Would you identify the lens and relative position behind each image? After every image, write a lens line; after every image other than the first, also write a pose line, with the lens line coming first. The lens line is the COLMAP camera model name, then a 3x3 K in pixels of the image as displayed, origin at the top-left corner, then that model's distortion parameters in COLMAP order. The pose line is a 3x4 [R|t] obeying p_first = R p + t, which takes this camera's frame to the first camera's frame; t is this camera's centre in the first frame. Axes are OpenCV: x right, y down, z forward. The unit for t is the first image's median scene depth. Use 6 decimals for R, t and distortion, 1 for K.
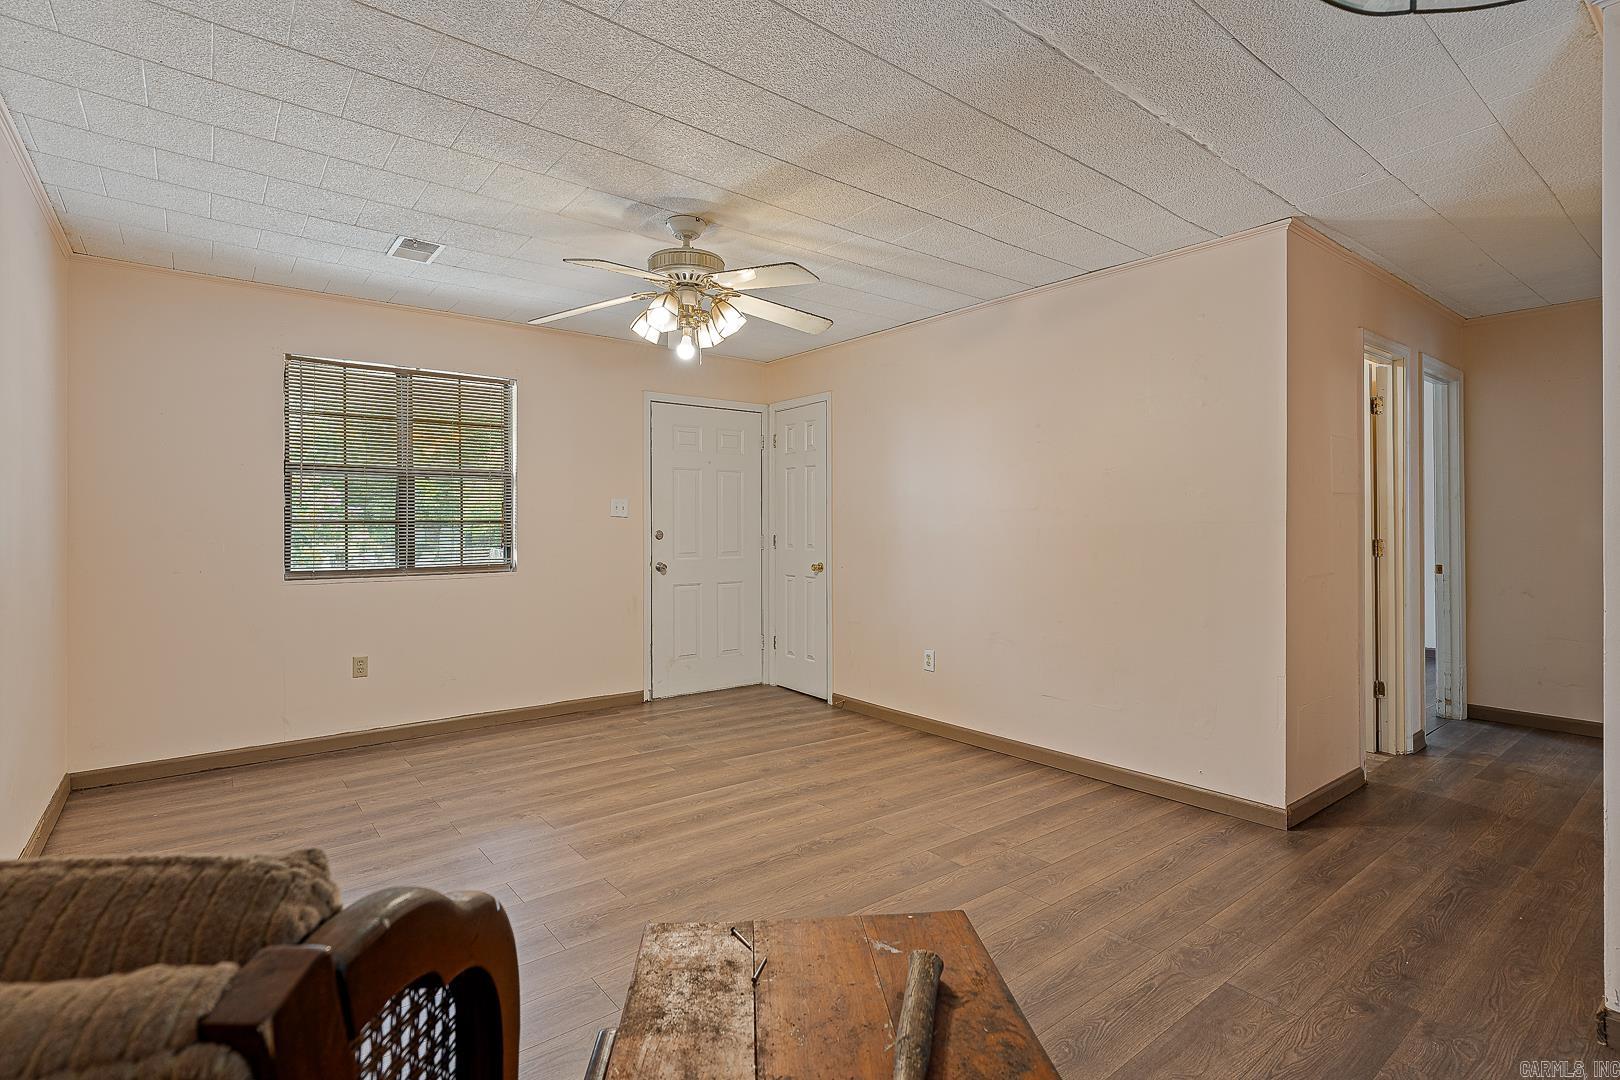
lens RADIAL K [[787.5, 0, 820.2], [0, 787.5, 535.1], [0, 0, 1]] dist [-0.005129, -0.000693]
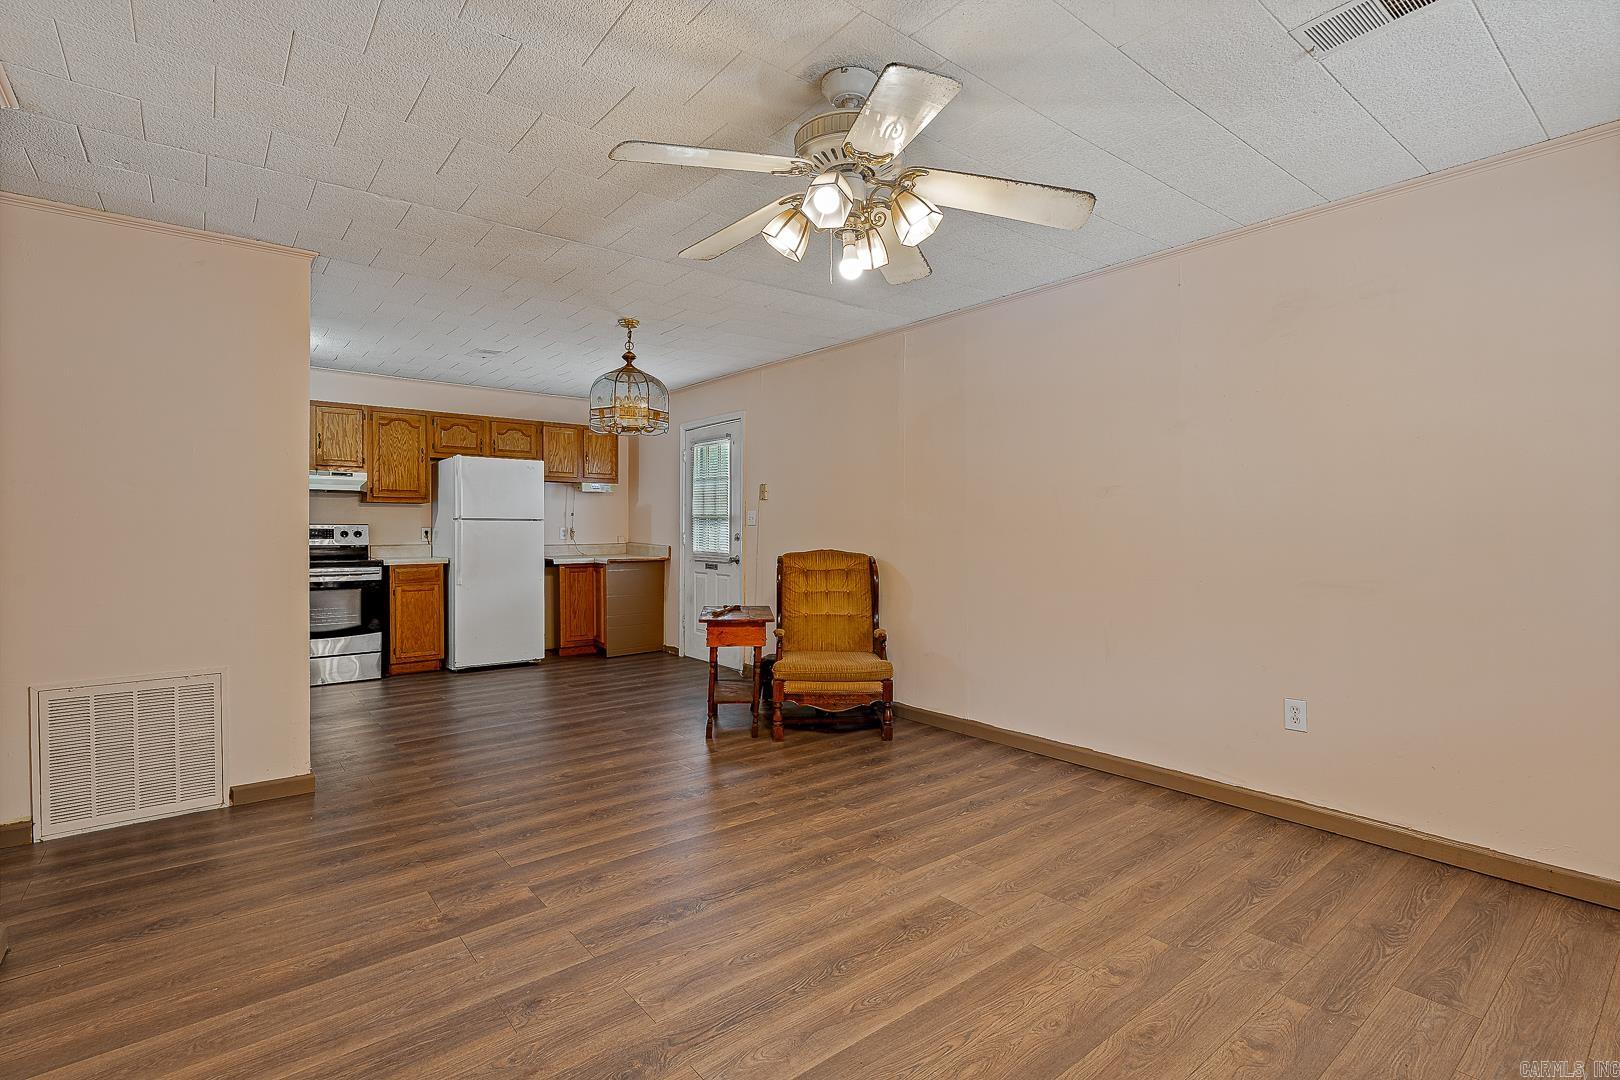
lens RADIAL K [[750.4, 0, 794.3], [0, 750.4, 534.9], [0, 0, 1]] dist [-0.005205, 0.000563]
pose [[-0.999826, 0.000306, 0.018676, -0.111727], [0.000655, 0.999825, 0.018678, -0.009596], [-0.018667, 0.018687, -0.999651, 1.393151]]
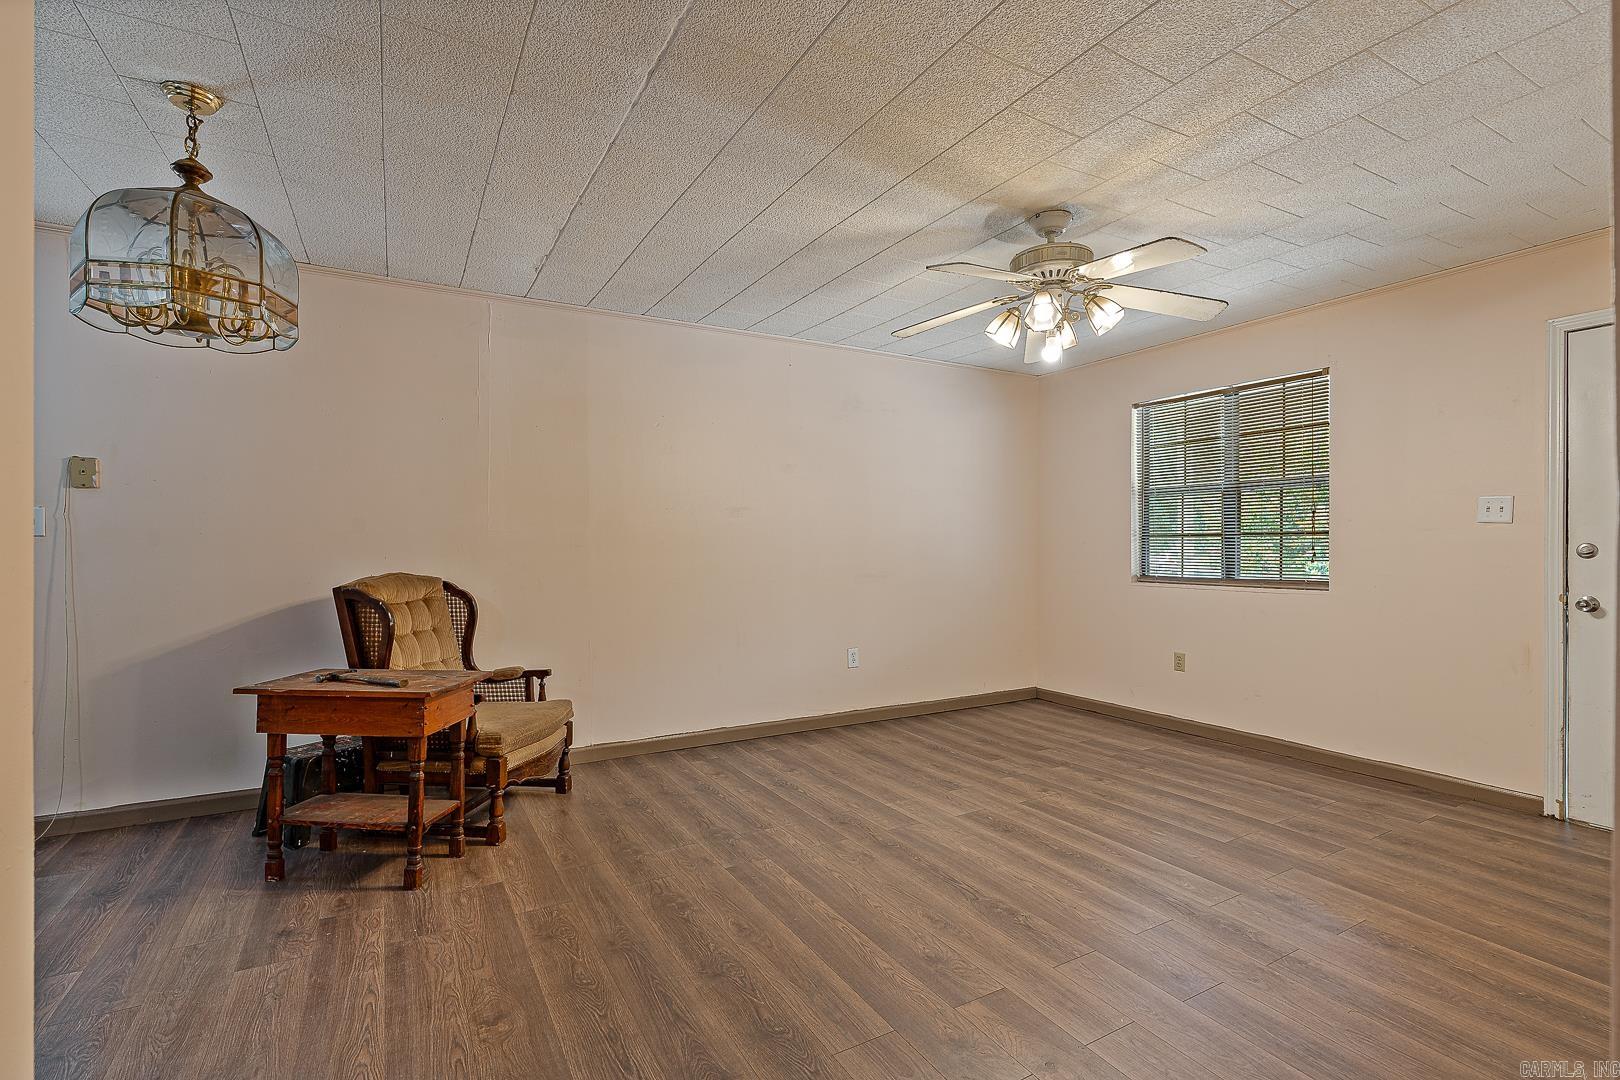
lens RADIAL K [[750.4, 0, 800.0], [0, 750.4, 542.9], [0, 0, 1]] dist [-0.005205, 0.000563]
pose [[-0.175321, 0.000287, -0.984511, 0.652932], [-0.010364, 0.999944, 0.002137, -0.001571], [0.984457, 0.010578, -0.175308, 0.725531]]
